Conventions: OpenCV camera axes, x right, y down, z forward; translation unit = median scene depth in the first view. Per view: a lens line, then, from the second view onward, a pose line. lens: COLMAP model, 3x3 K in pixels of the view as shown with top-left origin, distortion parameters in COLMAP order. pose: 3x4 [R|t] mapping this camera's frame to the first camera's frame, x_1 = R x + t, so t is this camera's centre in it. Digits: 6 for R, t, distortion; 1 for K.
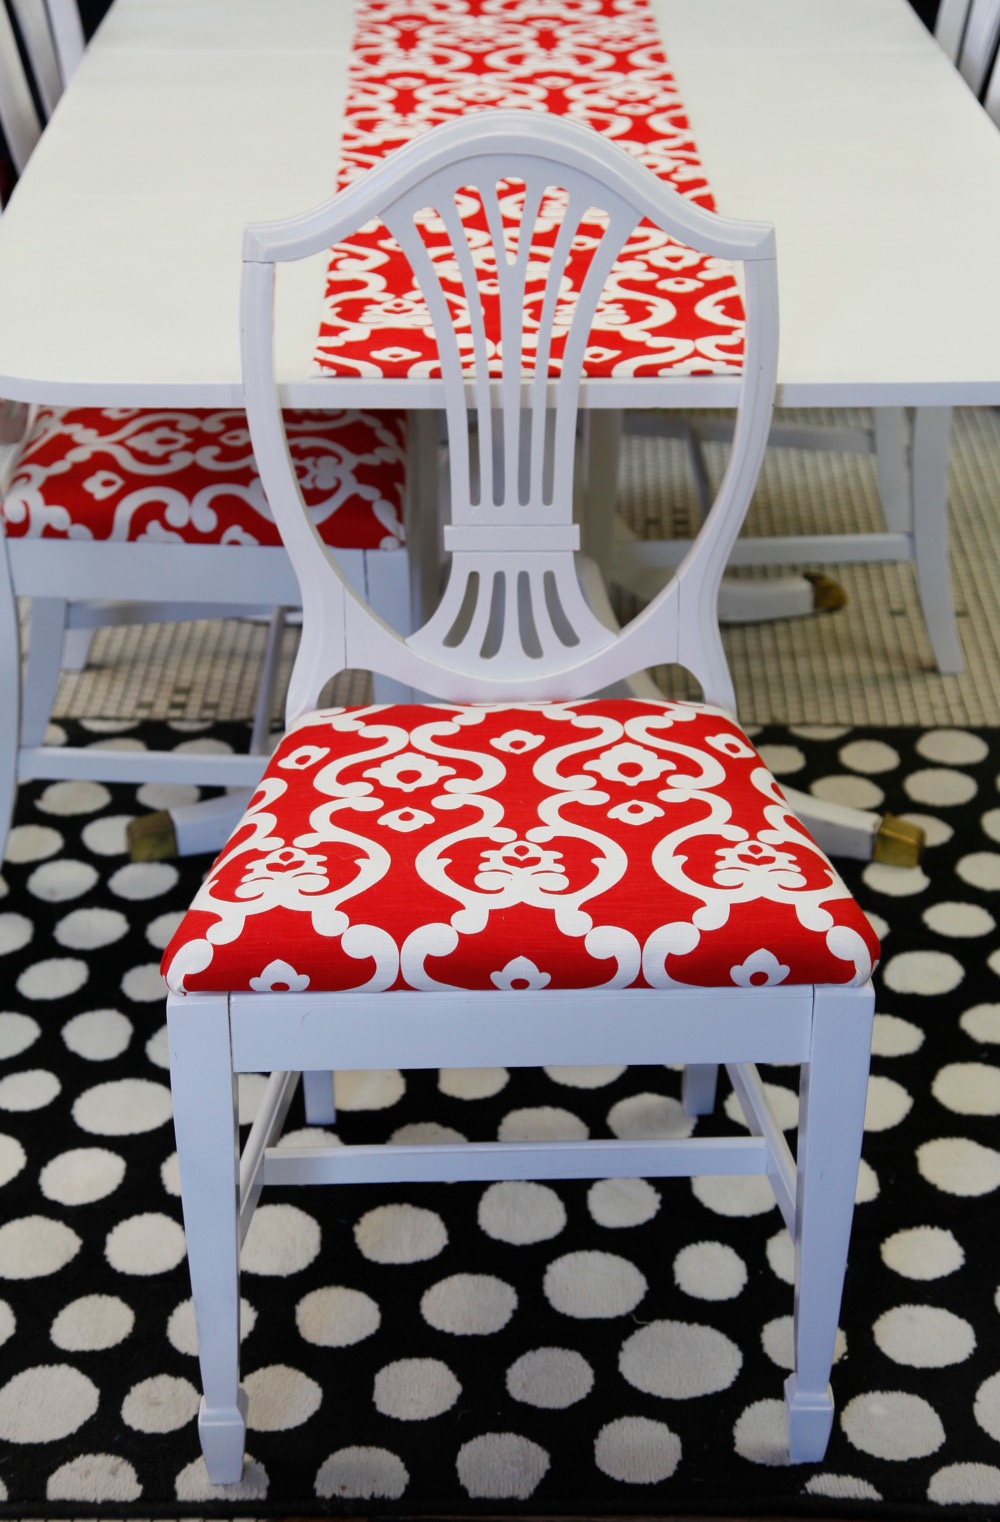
lens RADIAL K [[2564.6, 0, 527.9], [0, 2564.6, 764.7], [0, 0, 1]] dist [0.180891, 0.026805]
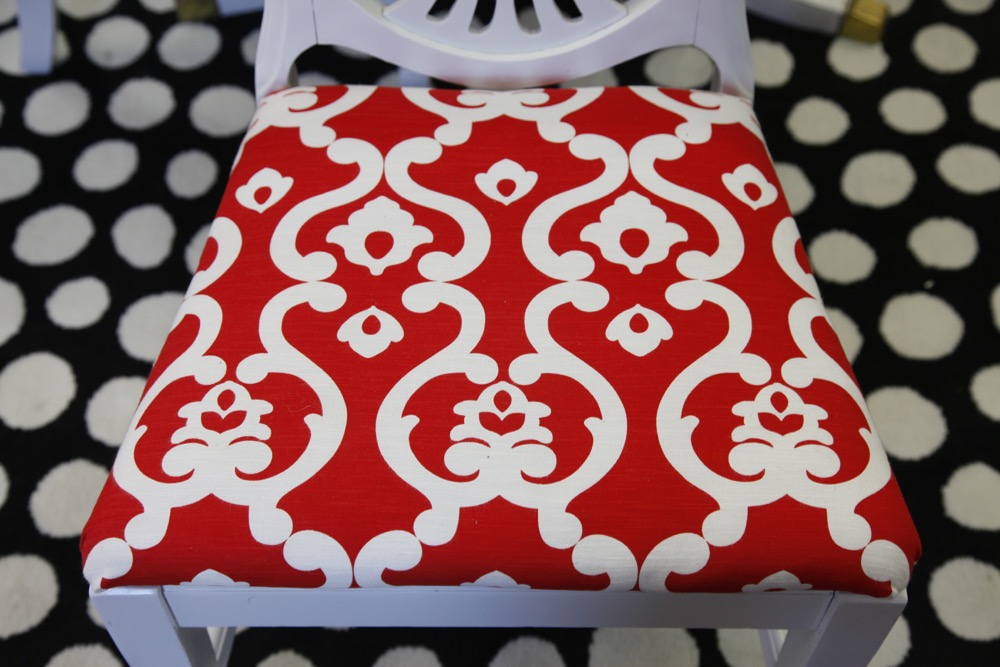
lens RADIAL K [[1365.5, 0, 500.0], [0, 1365.5, 333.5], [0, 0, 1]] dist [0.105165, 0.031929]
pose [[0.999359, 0.029041, -0.020932, 0.005014], [-0.015568, 0.879095, 0.476392, -0.184883], [0.032236, -0.475761, 0.878984, 0.564352]]
